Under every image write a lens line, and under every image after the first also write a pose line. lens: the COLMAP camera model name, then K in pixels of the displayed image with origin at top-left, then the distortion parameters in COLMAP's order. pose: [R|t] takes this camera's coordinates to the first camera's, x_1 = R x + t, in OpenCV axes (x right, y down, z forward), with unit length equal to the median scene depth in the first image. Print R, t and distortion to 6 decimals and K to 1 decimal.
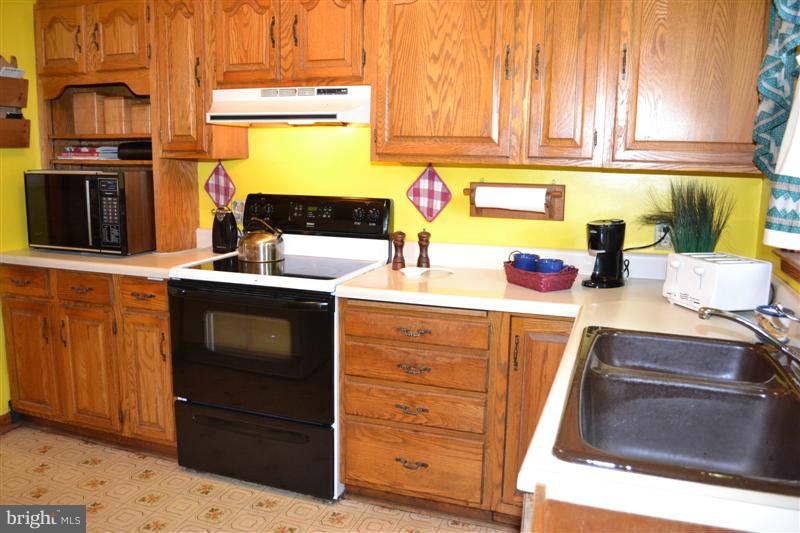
lens RADIAL K [[647.0, 0, 400.1], [0, 647.0, 256.0], [0, 0, 1]] dist [-0.066512, -0.000785]
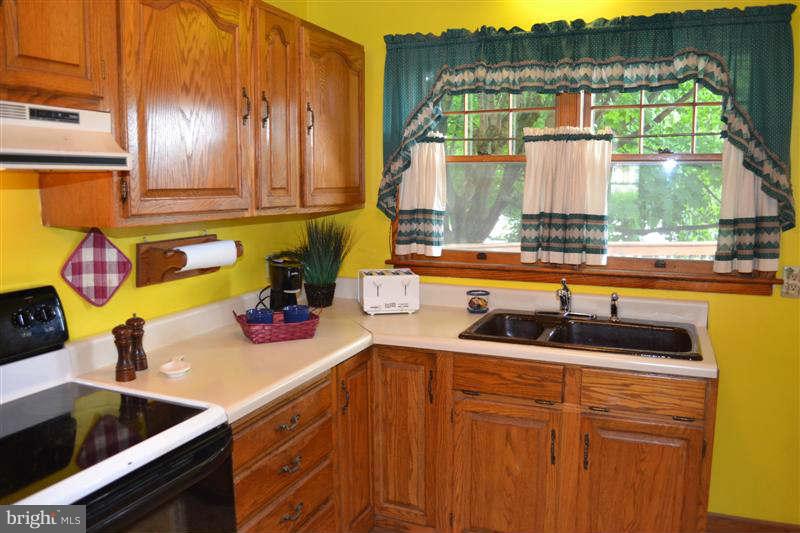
lens RADIAL K [[647.0, 0, 400.1], [0, 647.0, 256.0], [0, 0, 1]] dist [-0.066512, -0.000785]
pose [[0.058150, -0.131566, 0.989600, -0.638532], [0.152904, 0.980755, 0.121405, -0.146063], [-0.986529, 0.144254, 0.077148, 0.636777]]
